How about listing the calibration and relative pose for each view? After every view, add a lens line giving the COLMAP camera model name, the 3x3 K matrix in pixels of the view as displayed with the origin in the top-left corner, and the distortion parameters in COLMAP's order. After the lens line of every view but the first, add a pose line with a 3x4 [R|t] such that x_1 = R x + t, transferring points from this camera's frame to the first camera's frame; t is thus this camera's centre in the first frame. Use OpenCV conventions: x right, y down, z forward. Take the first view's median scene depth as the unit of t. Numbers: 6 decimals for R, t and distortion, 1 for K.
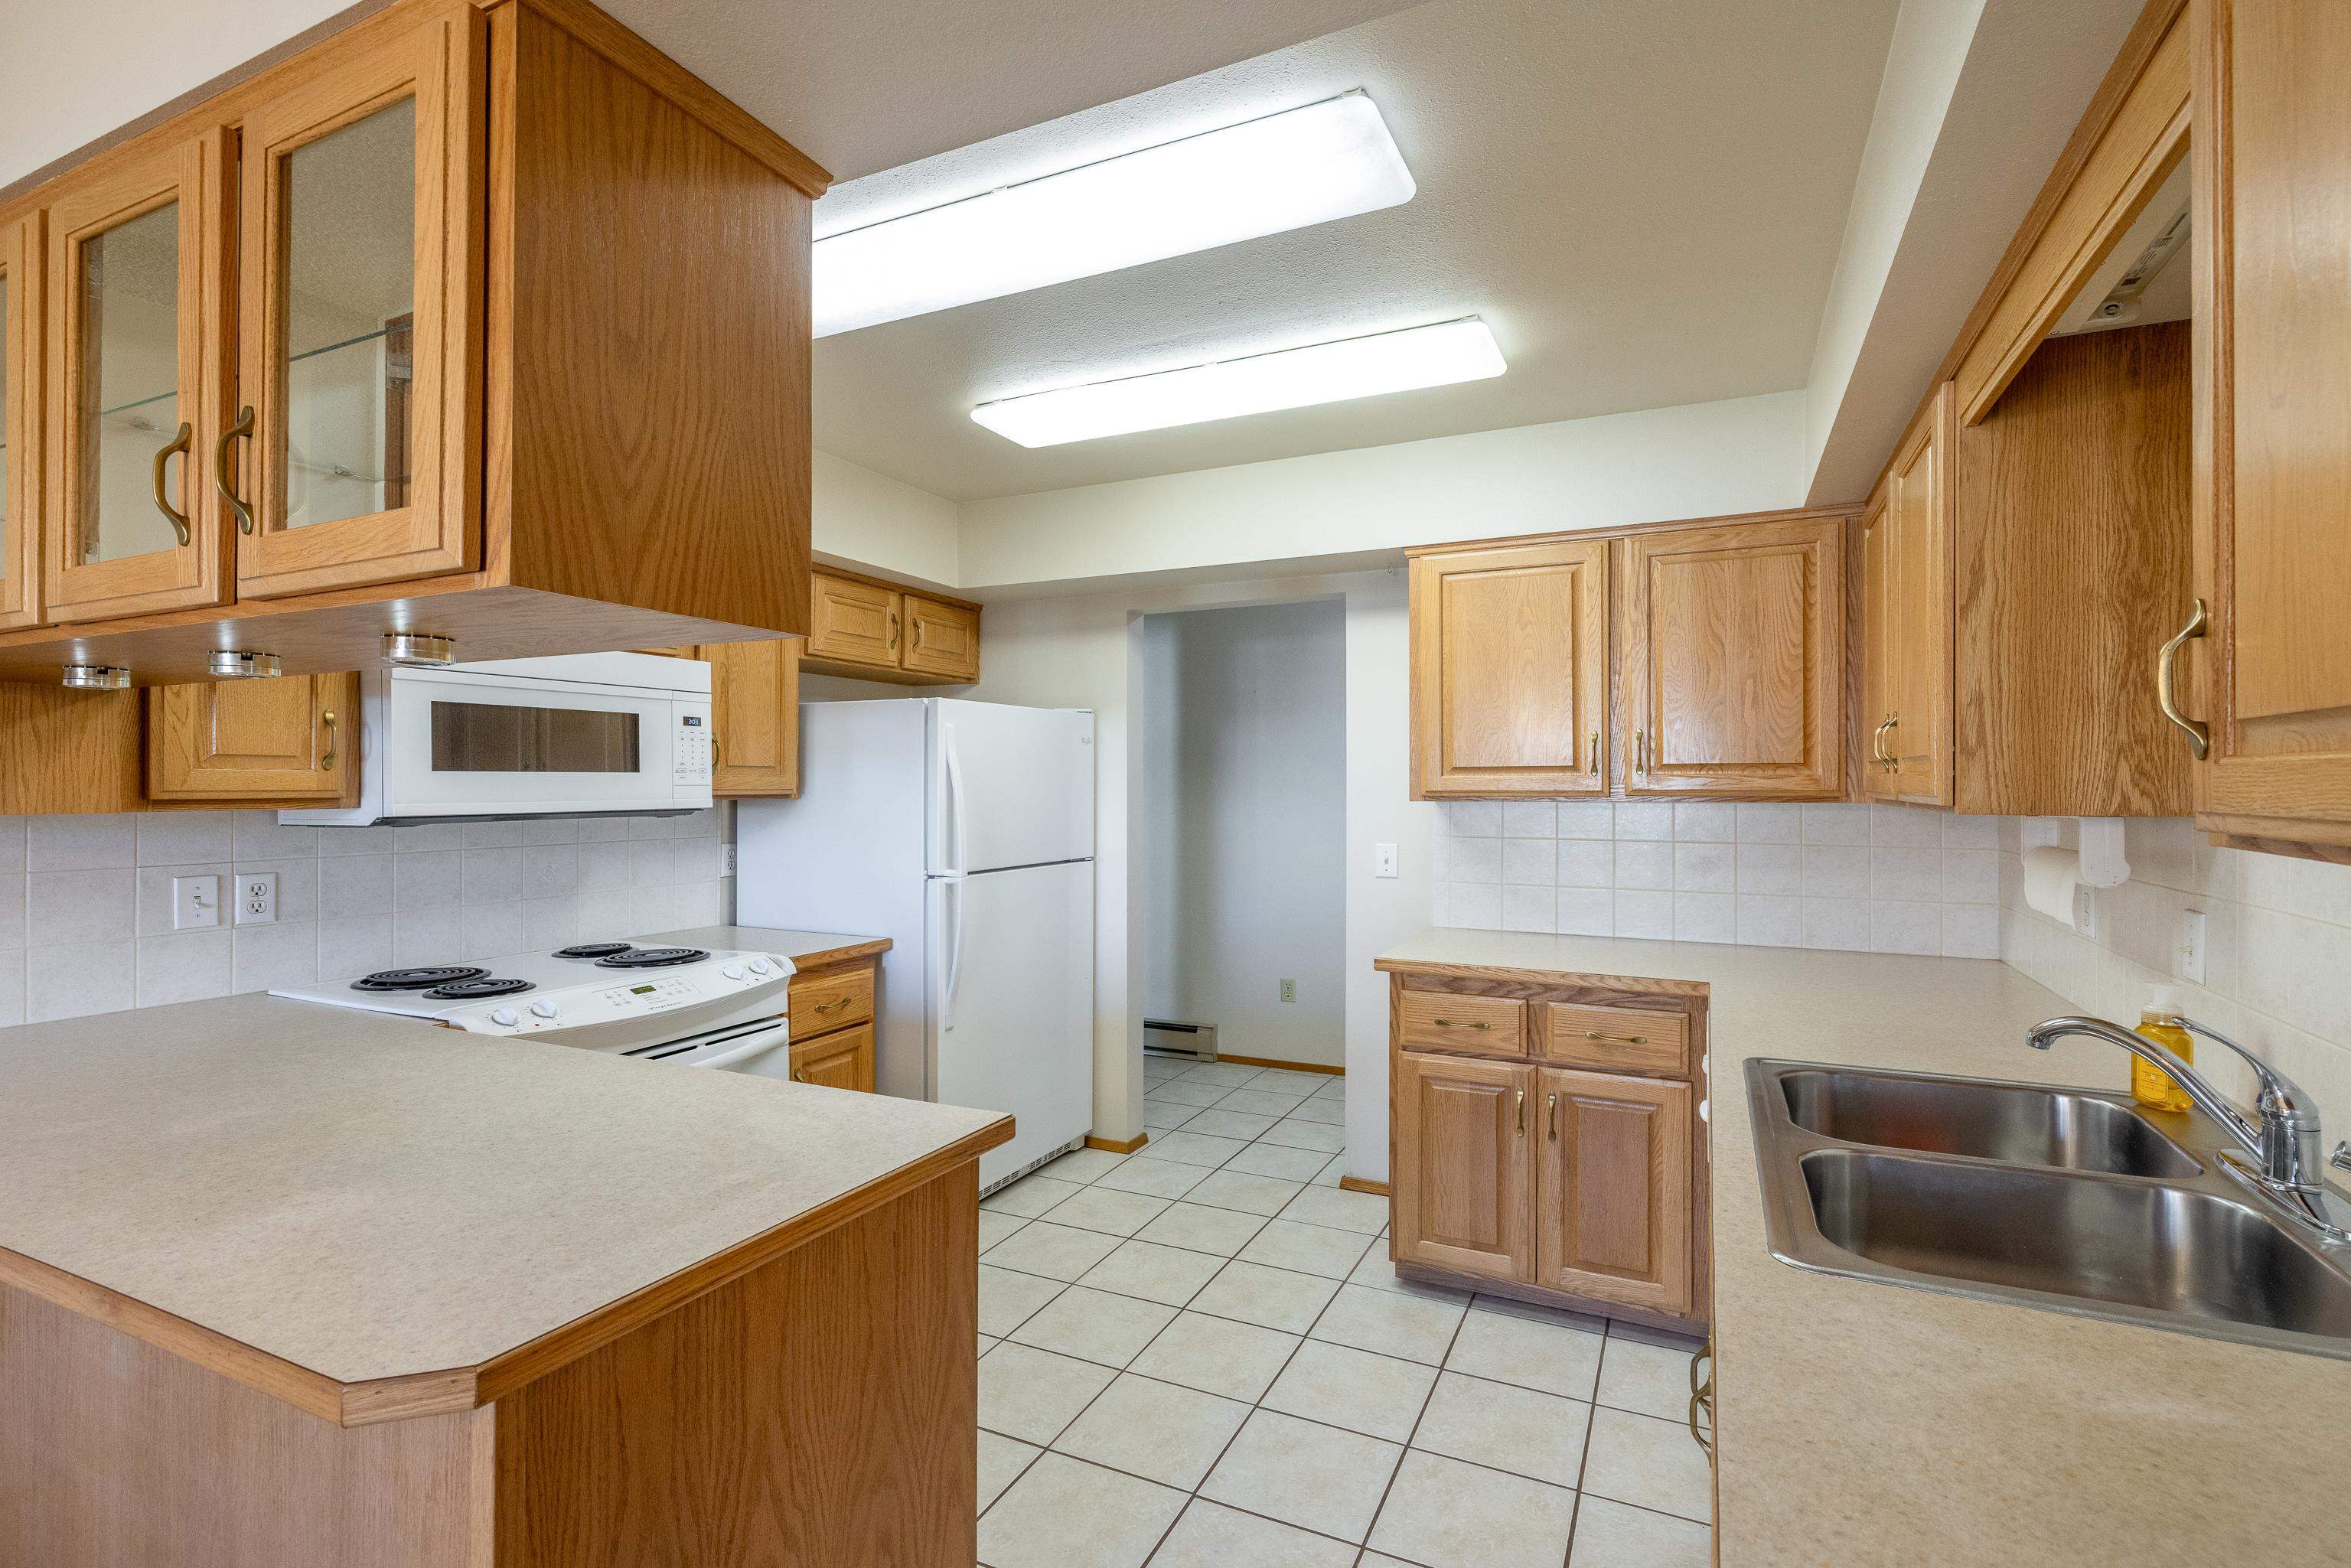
lens RADIAL K [[1000.4, 0, 1177.2], [0, 1000.4, 782.0], [0, 0, 1]] dist [-0.002077, -0.000163]
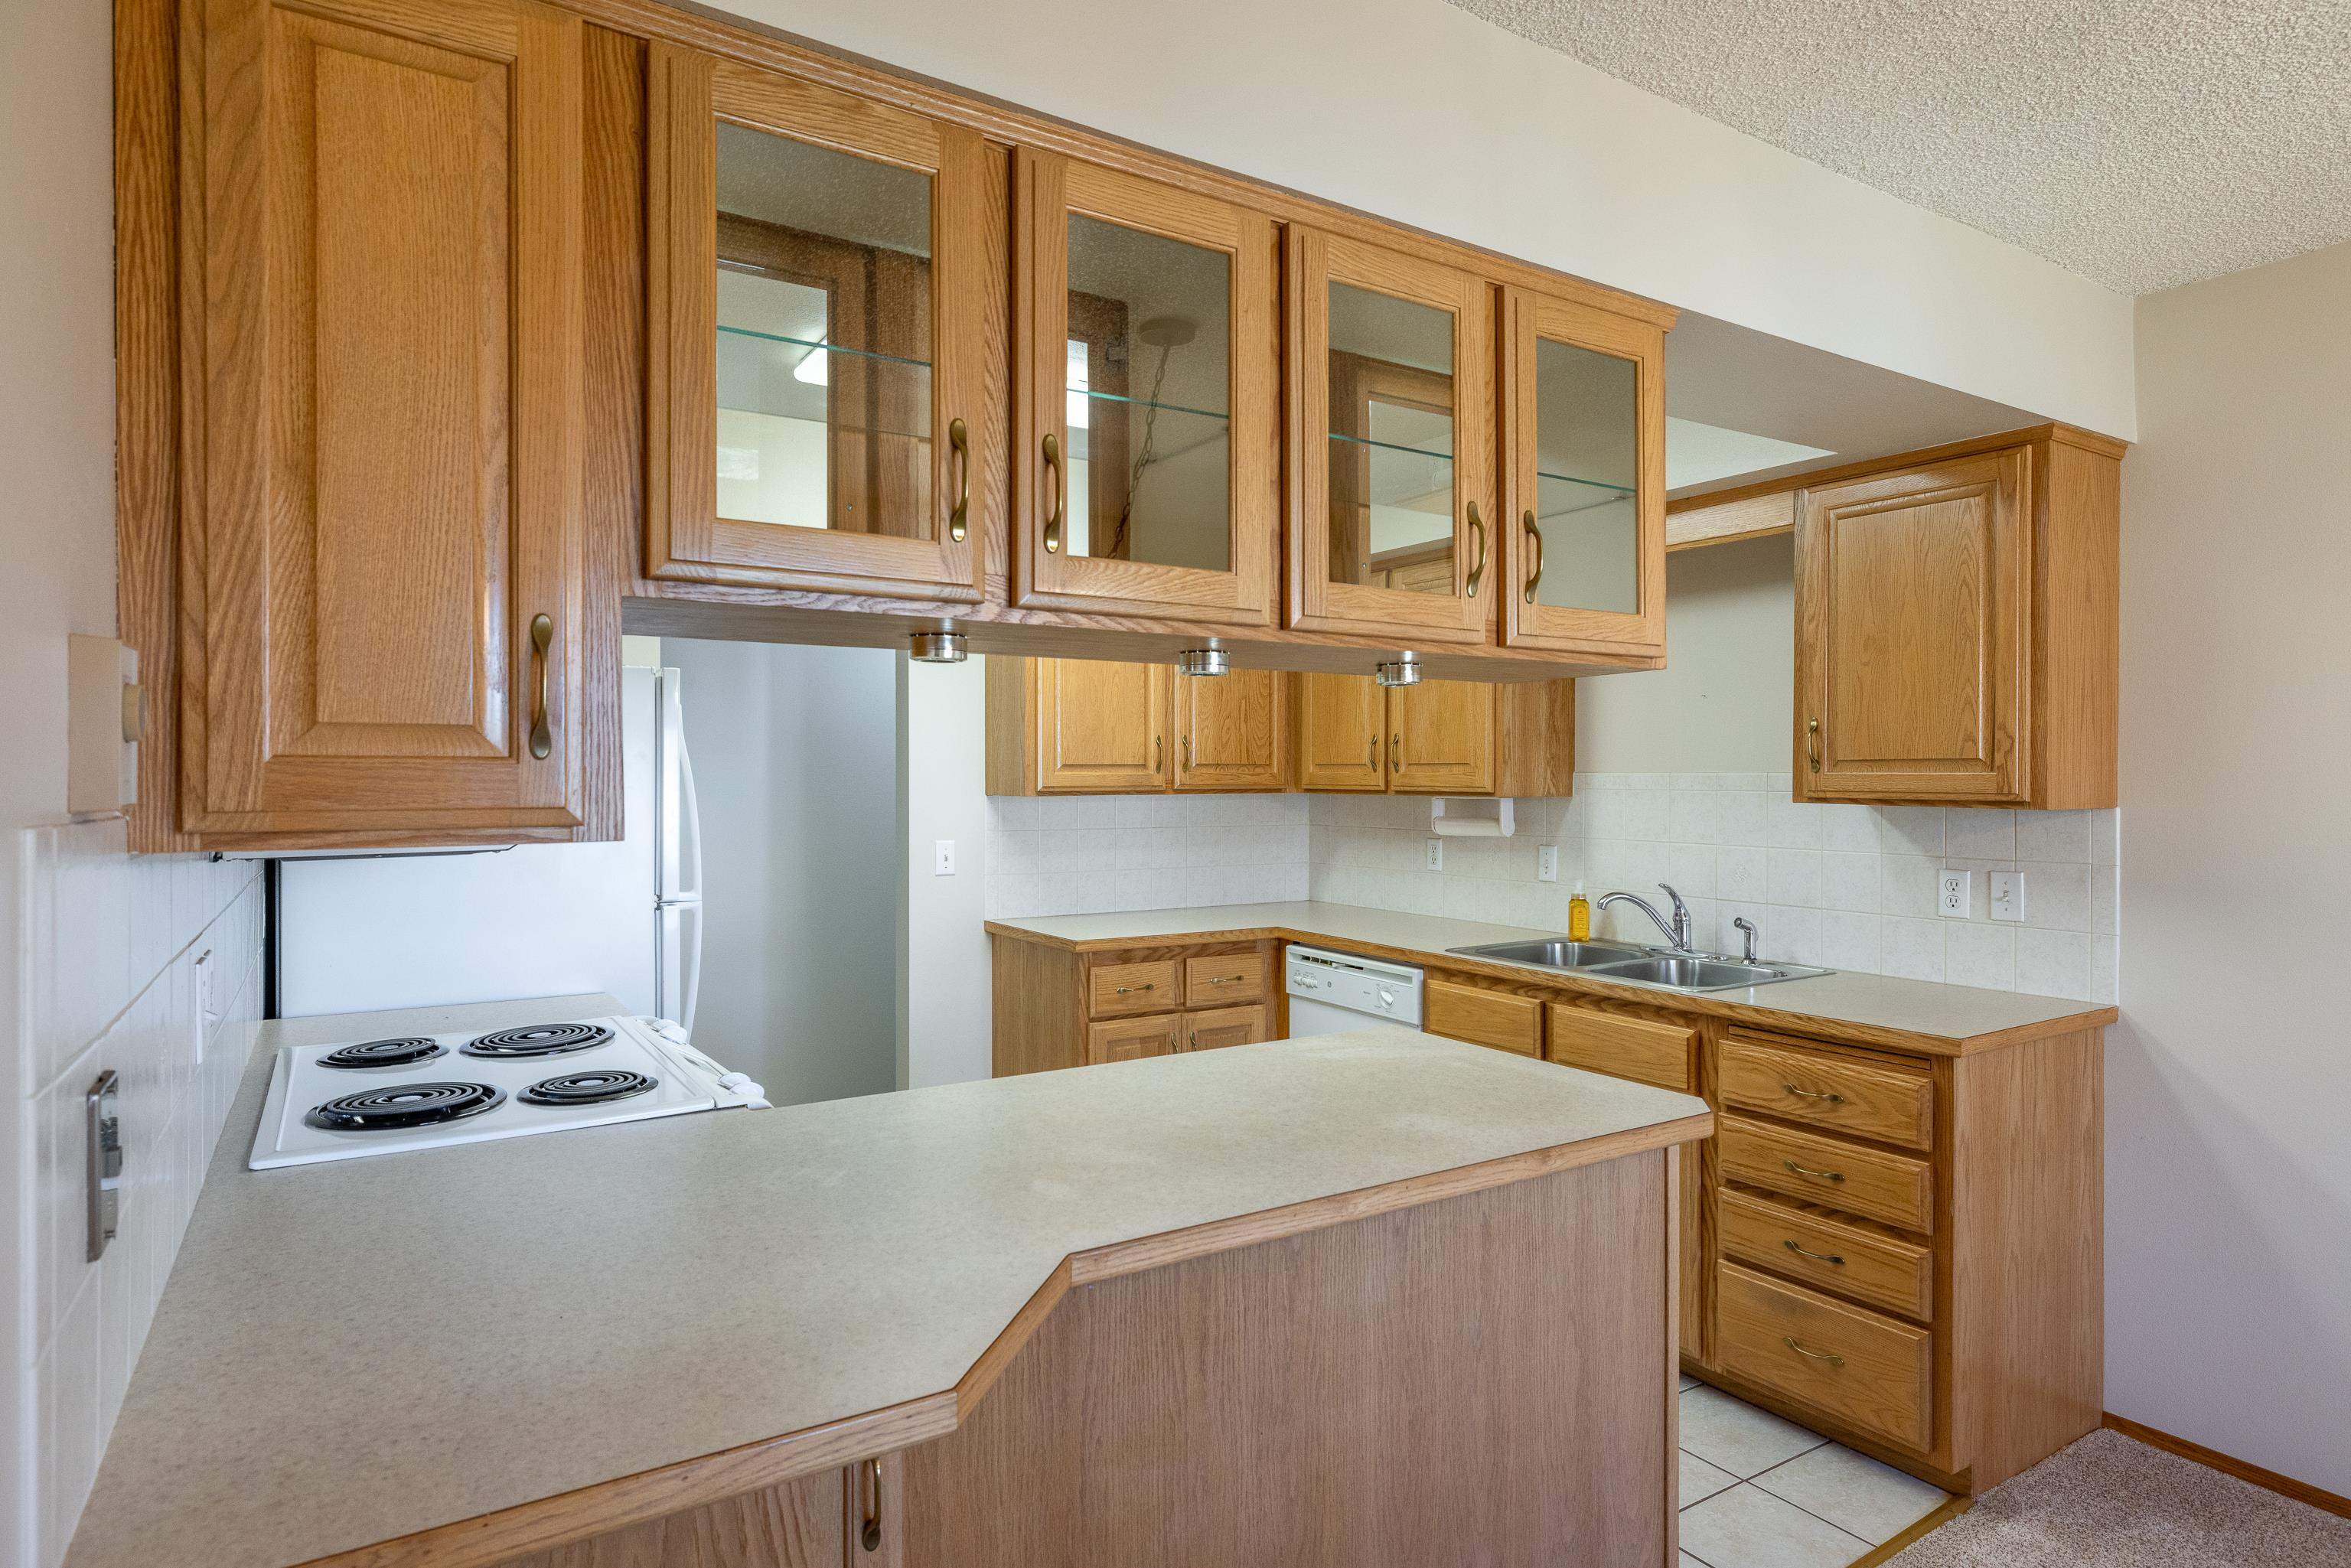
lens RADIAL K [[1285.0, 0, 1164.9], [0, 1285.0, 780.0], [0, 0, 1]] dist [0.000232, 0.000160]
pose [[0.564951, -0.002827, 0.825120, -0.911455], [0.000514, 0.999995, 0.003074, -0.002745], [-0.825124, -0.001313, 0.564950, 0.136056]]
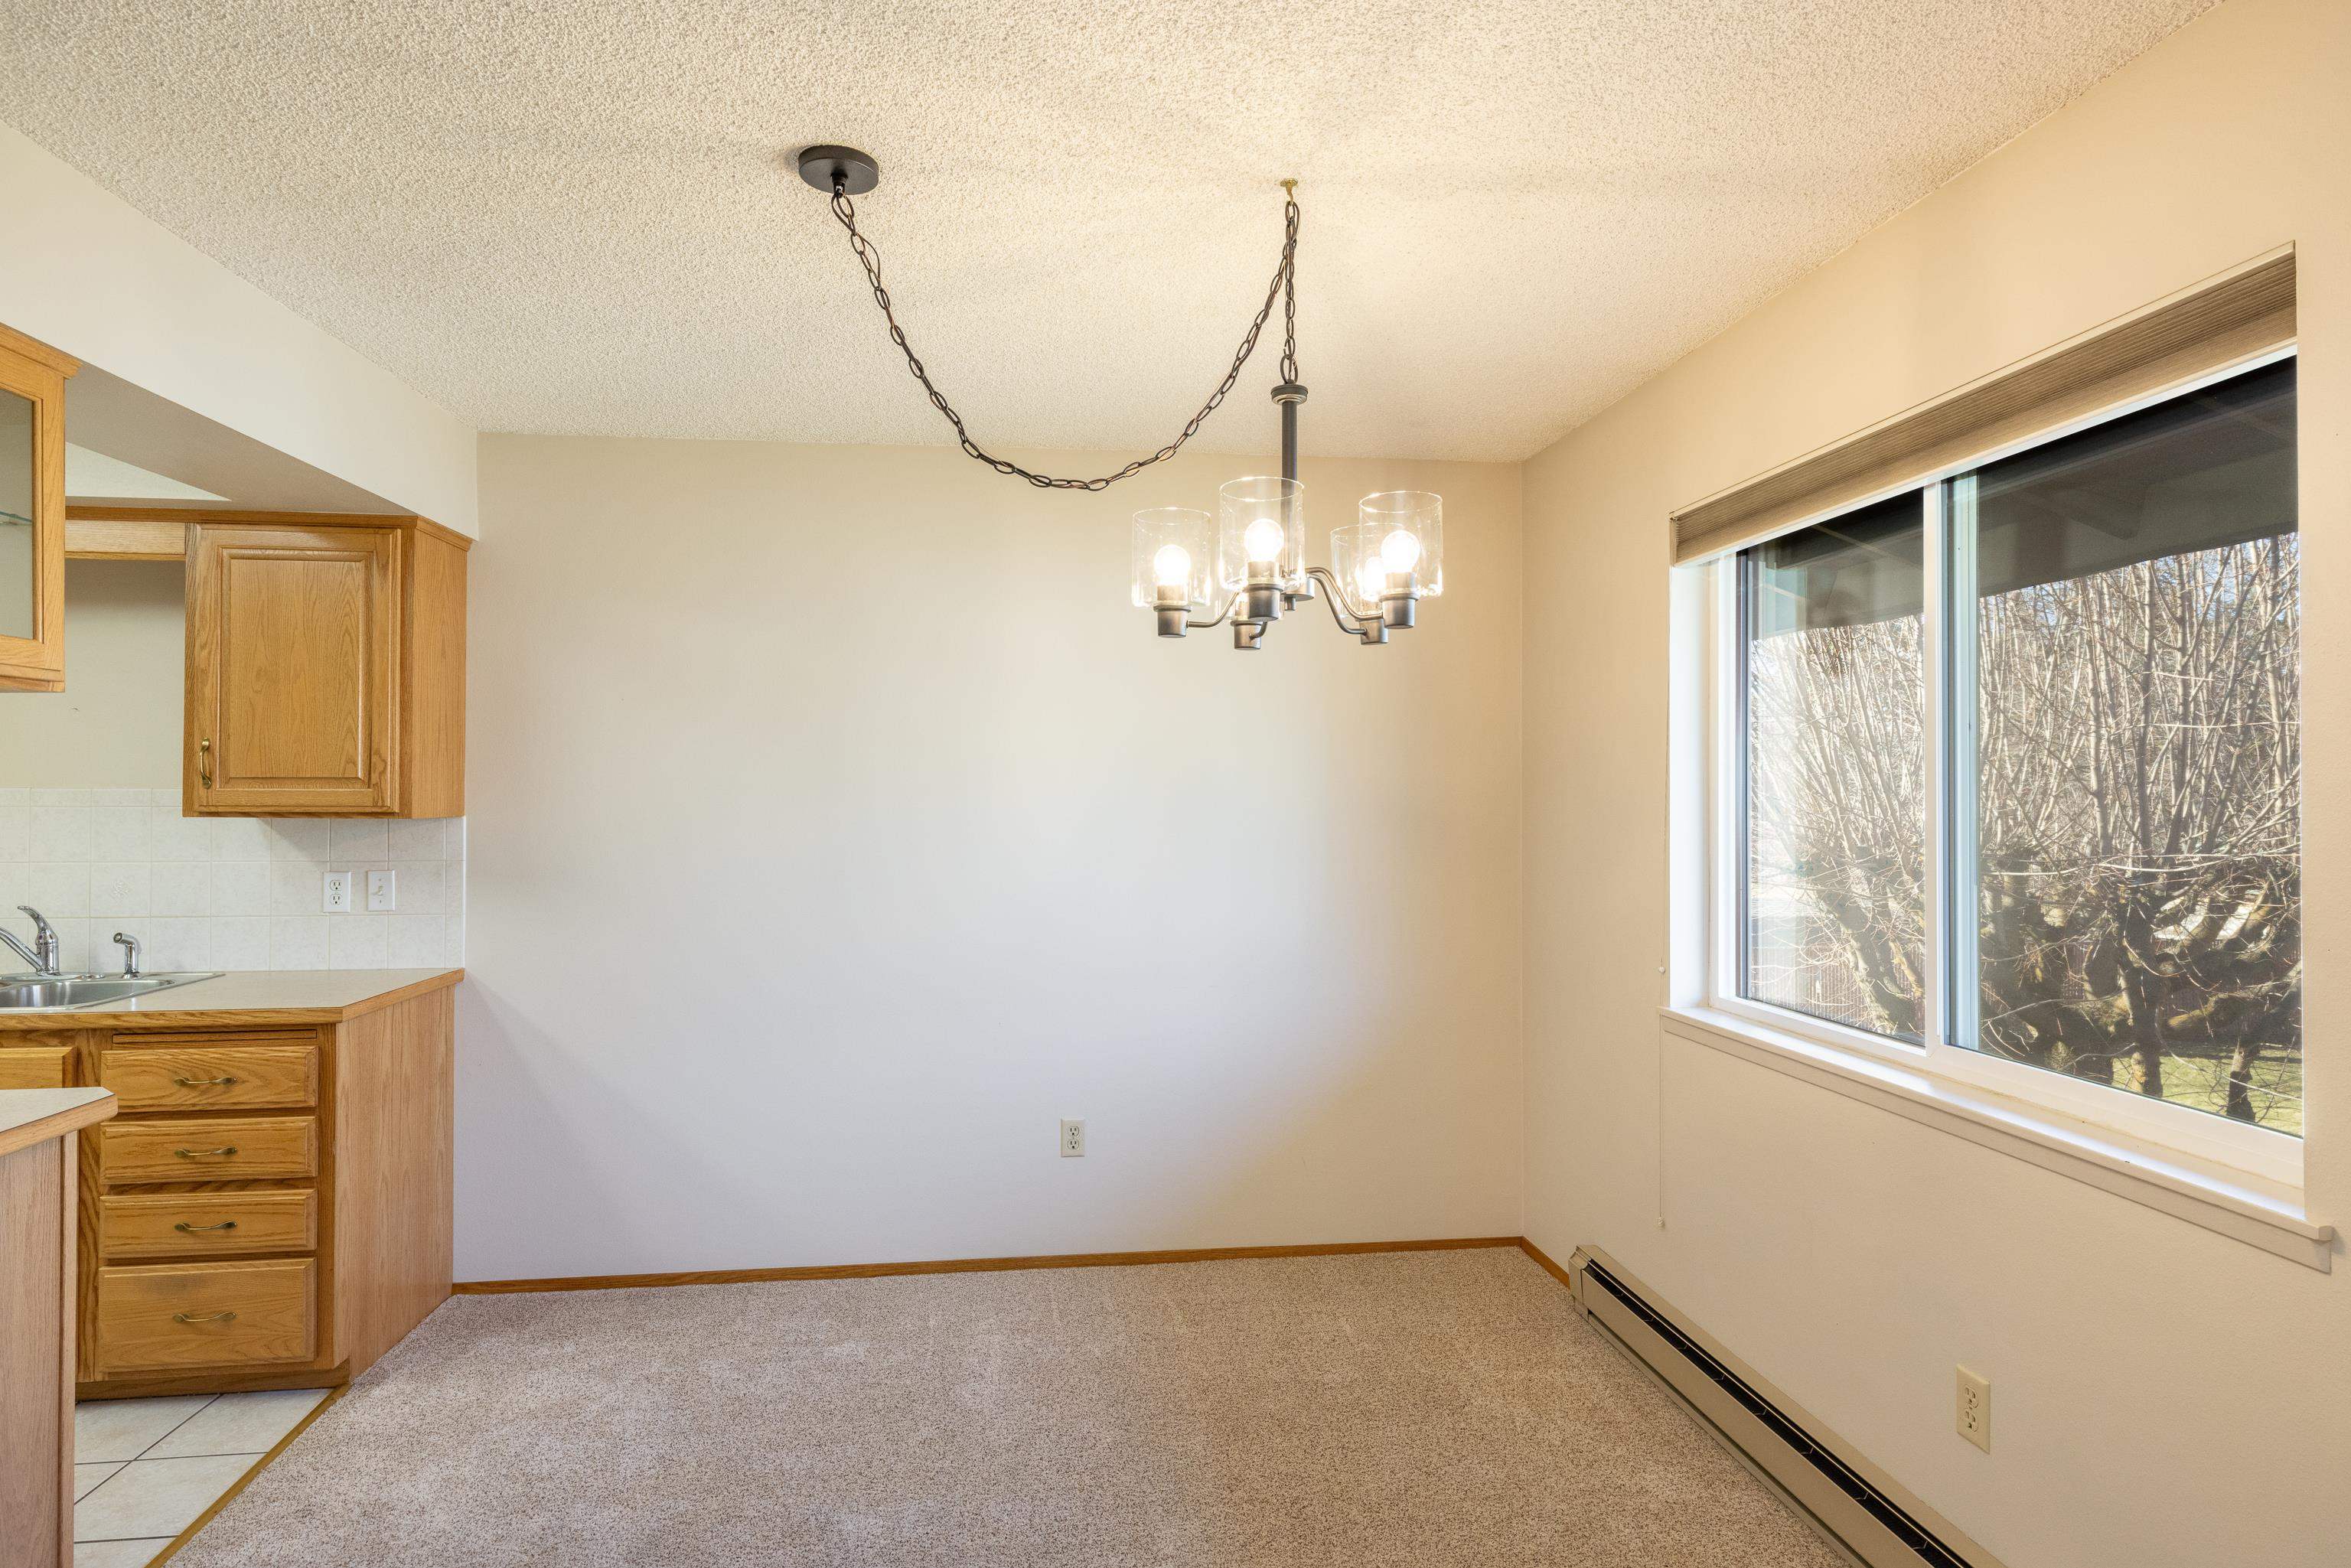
lens RADIAL K [[1285.0, 0, 1170.8], [0, 1285.0, 782.3], [0, 0, 1]] dist [0.000232, 0.000160]
pose [[-0.501899, 0.005292, 0.864910, -1.190658], [-0.001047, 0.999977, -0.006725, -0.004368], [-0.864925, -0.004281, -0.501882, 0.122517]]
